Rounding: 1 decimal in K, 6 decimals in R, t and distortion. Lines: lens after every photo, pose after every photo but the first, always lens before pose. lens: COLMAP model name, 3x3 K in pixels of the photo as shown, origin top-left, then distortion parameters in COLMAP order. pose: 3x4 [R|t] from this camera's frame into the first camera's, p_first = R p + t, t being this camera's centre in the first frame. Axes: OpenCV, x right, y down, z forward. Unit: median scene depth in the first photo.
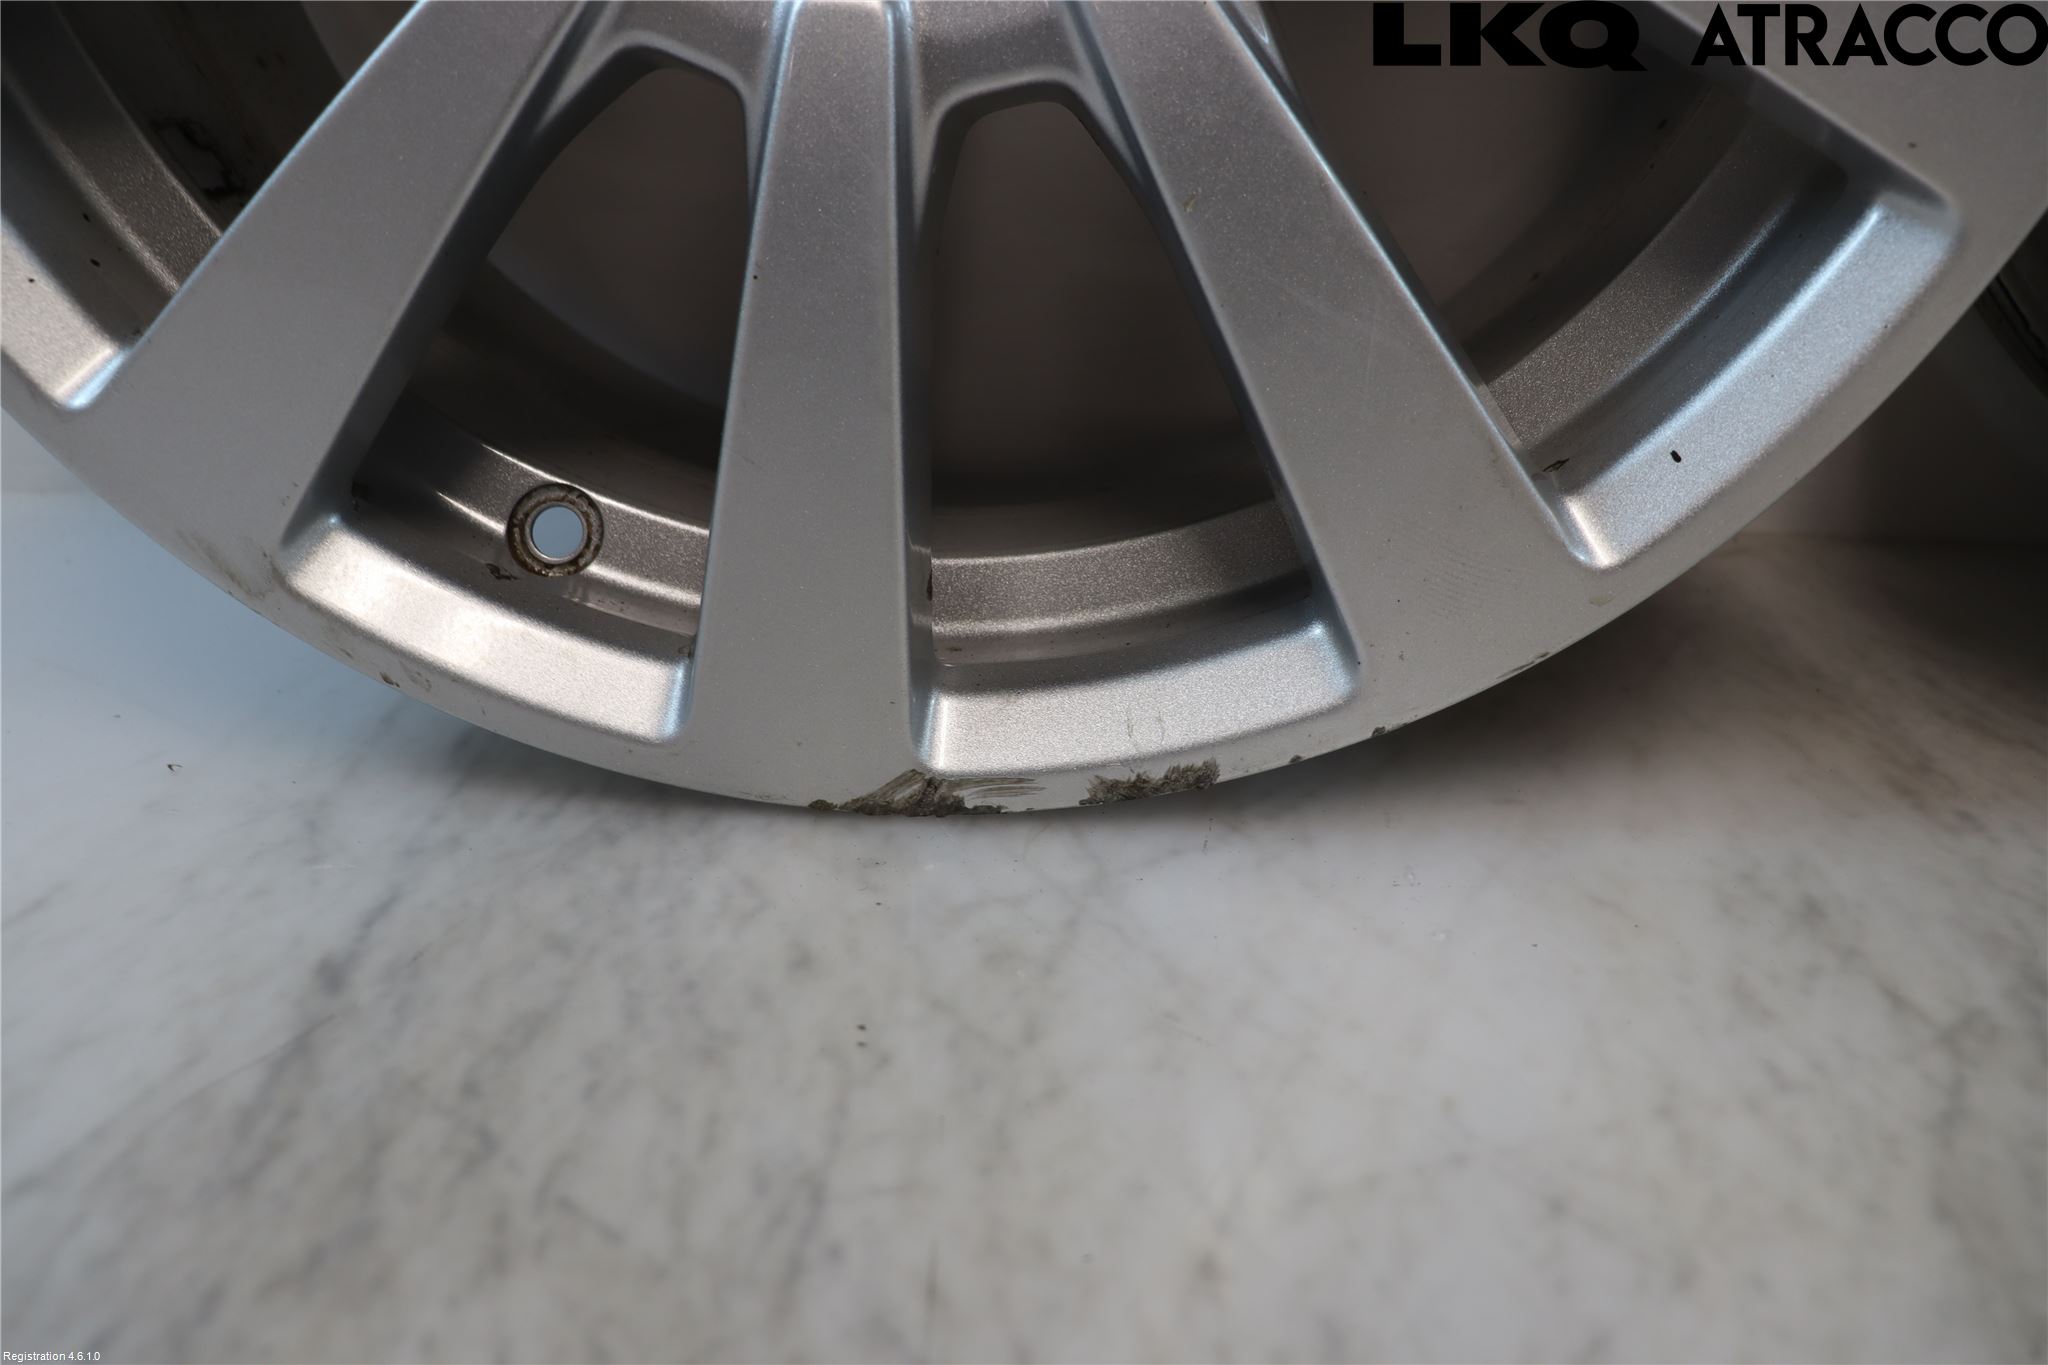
lens RADIAL K [[1730.5, 0, 1024.0], [0, 1730.5, 682.5], [0, 0, 1]] dist [-0.183056, 0.173048]
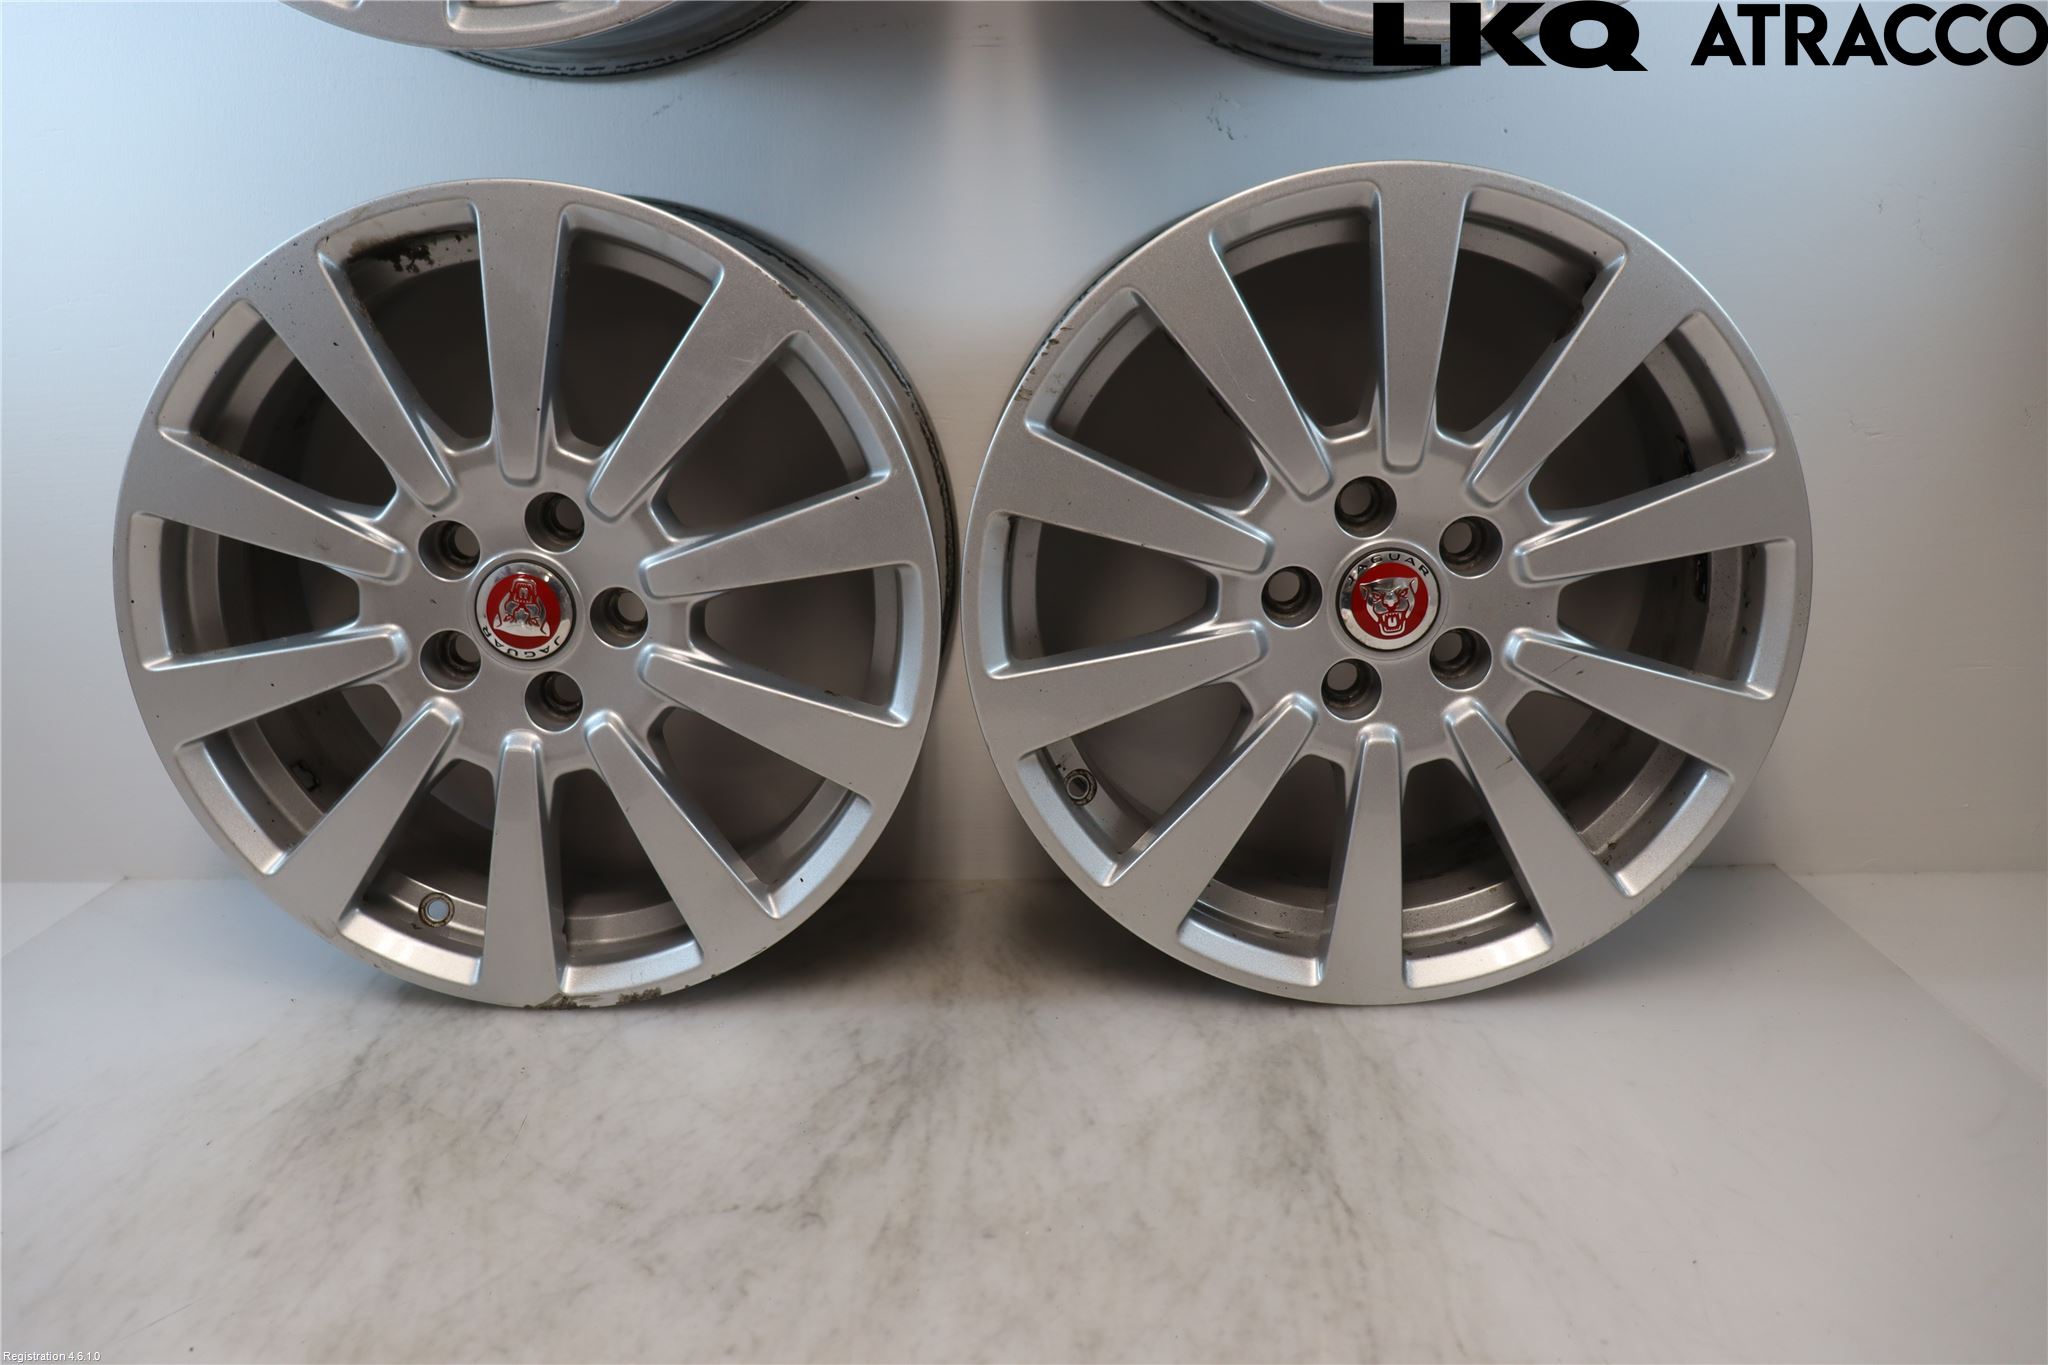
lens RADIAL K [[1730.5, 0, 1024.0], [0, 1730.5, 682.5], [0, 0, 1]] dist [-0.183056, 0.173048]
pose [[0.998775, -0.030181, 0.039217, 0.628051], [0.036160, 0.986127, -0.162007, 0.027351], [-0.033783, 0.163226, 0.986010, -1.944333]]
